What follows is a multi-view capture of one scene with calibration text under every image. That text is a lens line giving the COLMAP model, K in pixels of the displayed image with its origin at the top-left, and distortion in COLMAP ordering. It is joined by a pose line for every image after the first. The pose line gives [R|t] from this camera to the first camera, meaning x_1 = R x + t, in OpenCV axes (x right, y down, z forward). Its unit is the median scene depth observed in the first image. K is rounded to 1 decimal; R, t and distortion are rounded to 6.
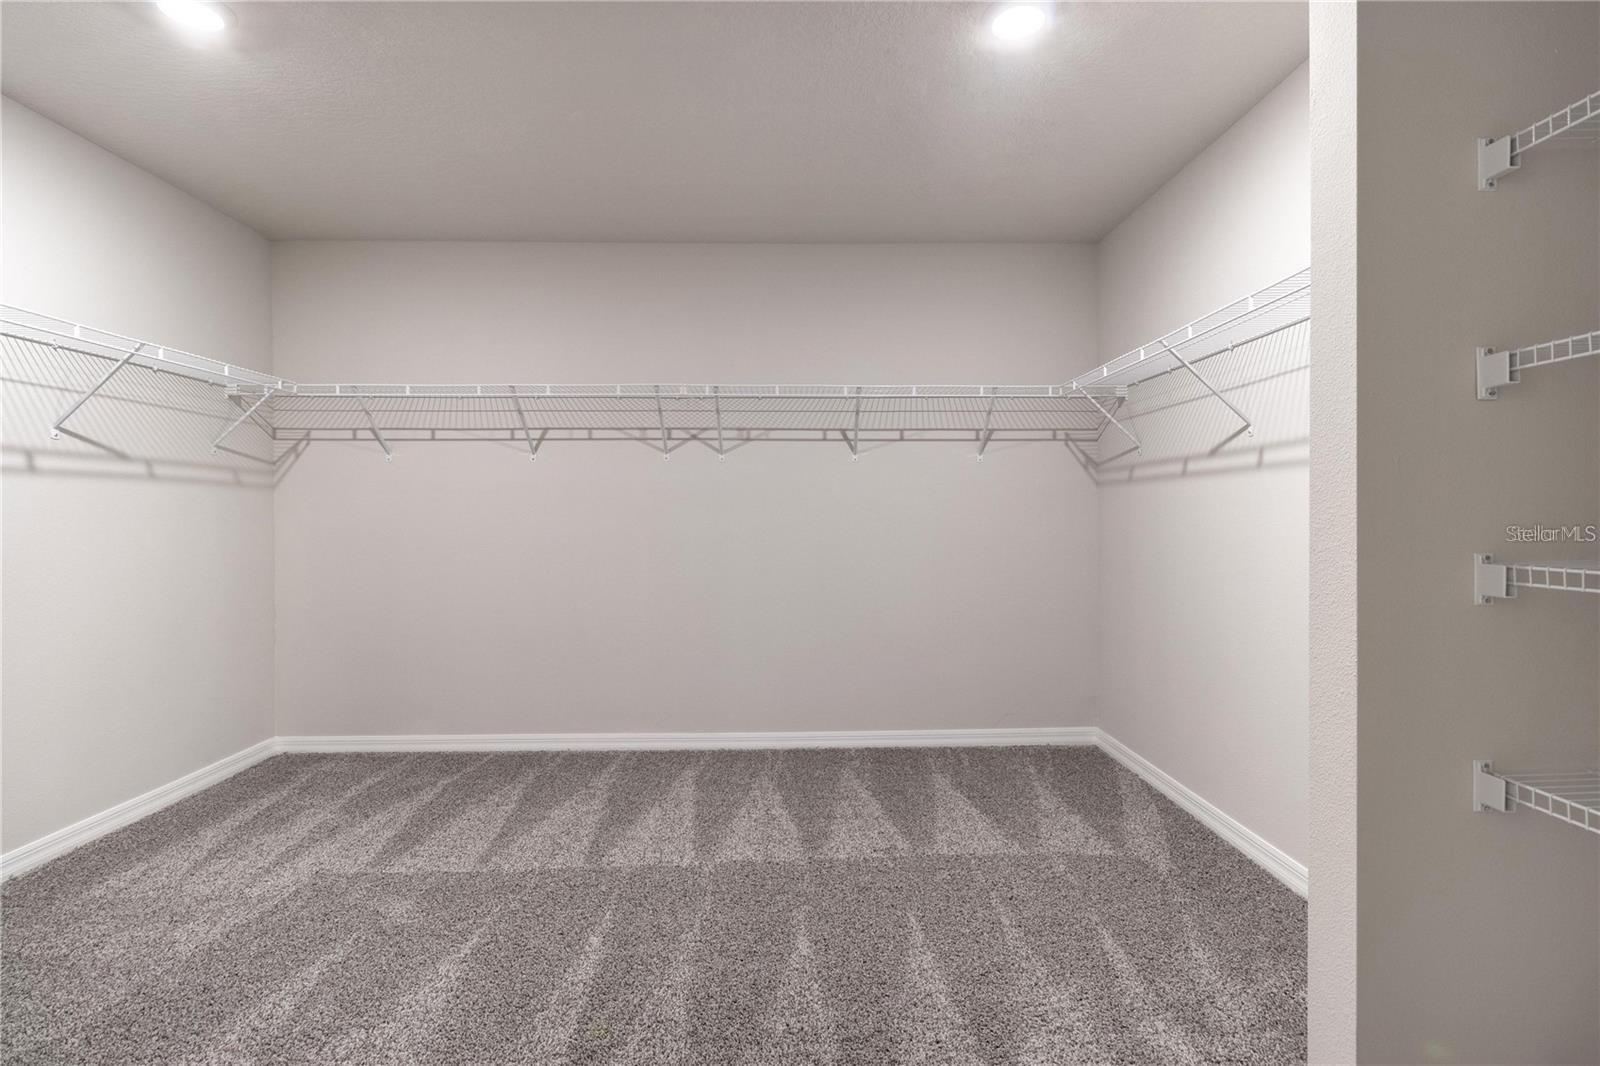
lens RADIAL K [[761.4, 0, 792.5], [0, 761.4, 526.3], [0, 0, 1]] dist [0.002043, -0.000350]
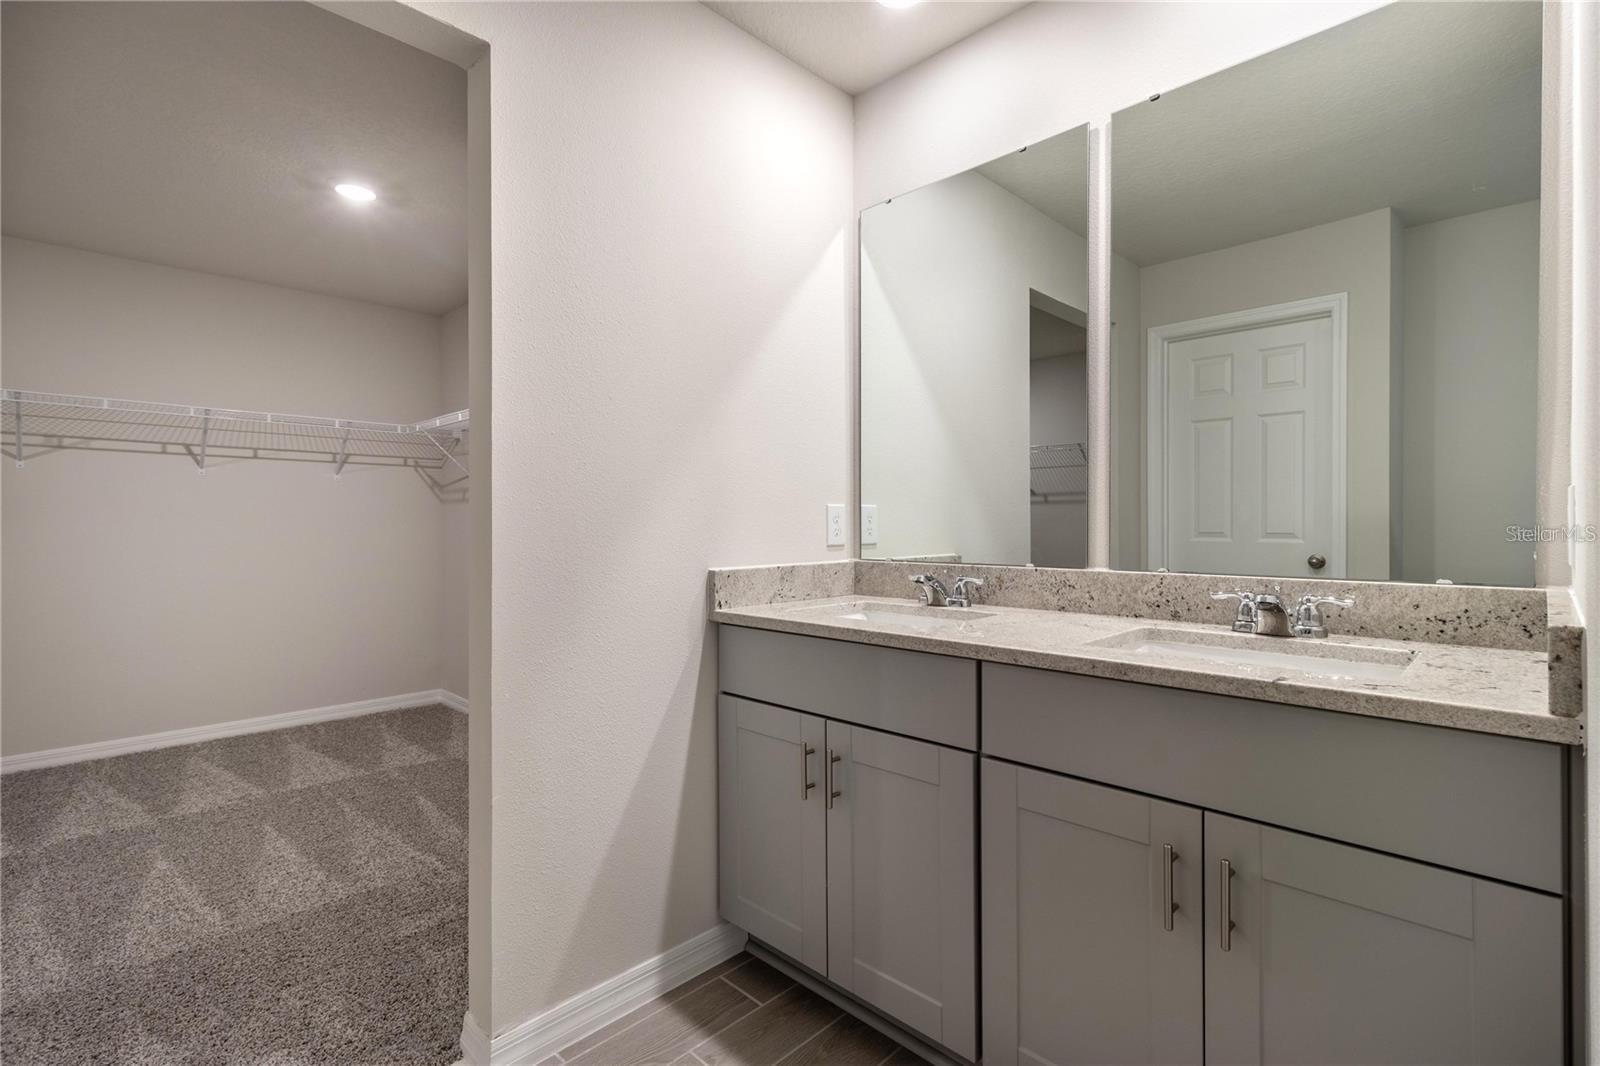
lens RADIAL K [[740.8, 0, 808.7], [0, 740.8, 526.5], [0, 0, 1]] dist [0.004546, -0.000014]
pose [[0.705532, 0.001645, 0.708676, -0.059776], [0.005748, 0.999951, -0.008043, 0.000879], [-0.708655, 0.009748, 0.705488, -0.367055]]
